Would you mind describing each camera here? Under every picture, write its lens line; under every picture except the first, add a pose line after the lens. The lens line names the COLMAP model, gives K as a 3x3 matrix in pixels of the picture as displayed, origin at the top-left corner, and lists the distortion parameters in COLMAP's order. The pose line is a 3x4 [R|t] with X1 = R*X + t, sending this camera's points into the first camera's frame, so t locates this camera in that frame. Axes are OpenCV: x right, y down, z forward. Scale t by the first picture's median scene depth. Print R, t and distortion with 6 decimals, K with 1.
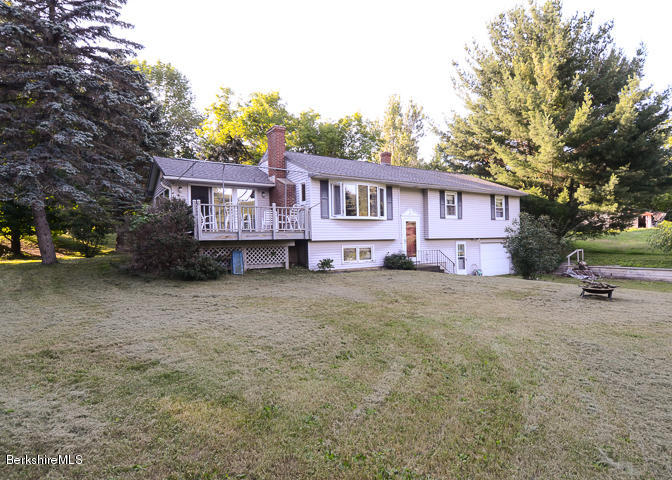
lens RADIAL K [[377.2, 0, 335.7], [0, 377.2, 260.1], [0, 0, 1]] dist [0.002134, 0.000108]
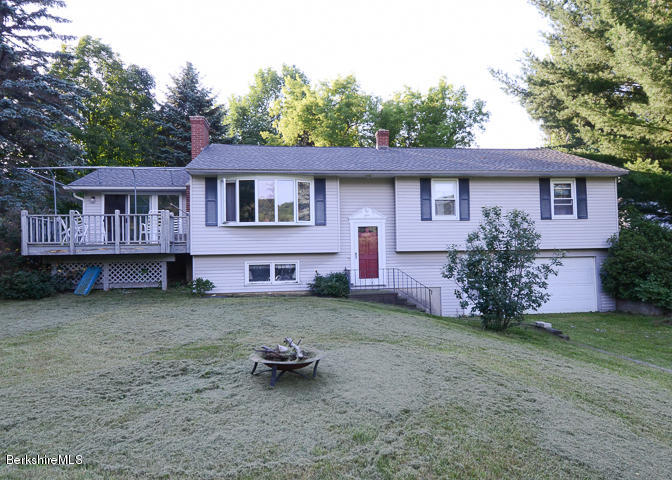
lens RADIAL K [[441.7, 0, 336.0], [0, 441.7, 258.0], [0, 0, 1]] dist [-0.000001, 0.000676]
pose [[0.887416, 0.004846, -0.460945, 0.550981], [-0.022289, 0.999226, -0.032407, -0.019344], [0.460431, 0.039033, 0.886837, 0.284186]]
